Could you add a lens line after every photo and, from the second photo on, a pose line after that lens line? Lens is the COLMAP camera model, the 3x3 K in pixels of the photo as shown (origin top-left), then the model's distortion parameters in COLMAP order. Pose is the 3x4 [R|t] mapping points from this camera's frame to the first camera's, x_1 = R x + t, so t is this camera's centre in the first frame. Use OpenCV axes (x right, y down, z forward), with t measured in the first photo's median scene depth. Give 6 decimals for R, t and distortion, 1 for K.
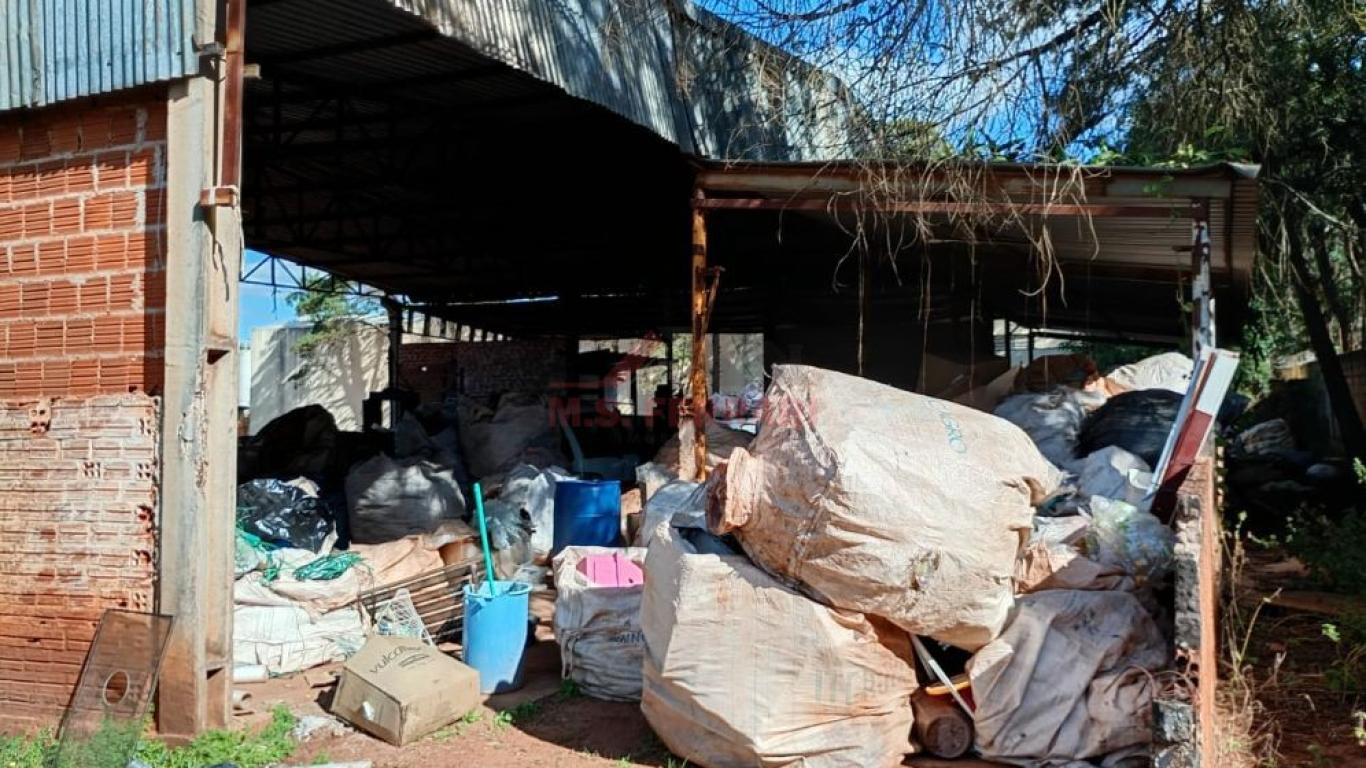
lens RADIAL K [[1127.2, 0, 677.2], [0, 1127.2, 385.5], [0, 0, 1]] dist [0.043971, -0.040245]
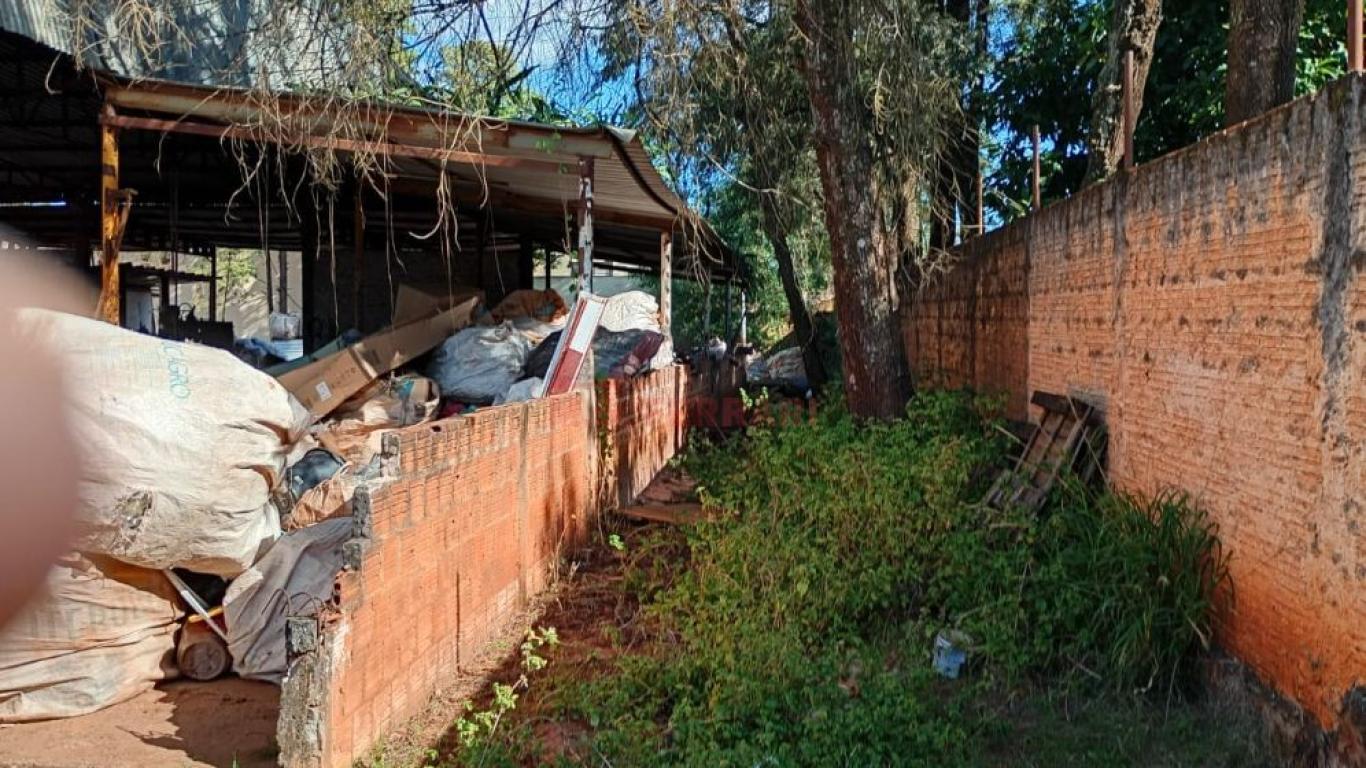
lens RADIAL K [[1127.2, 0, 685.2], [0, 1127.2, 381.7], [0, 0, 1]] dist [0.043971, -0.040245]
pose [[0.946728, 0.002961, 0.322022, 0.289974], [-0.025226, 0.997567, 0.064993, -0.029083], [-0.321046, -0.069654, 0.944499, -0.123754]]
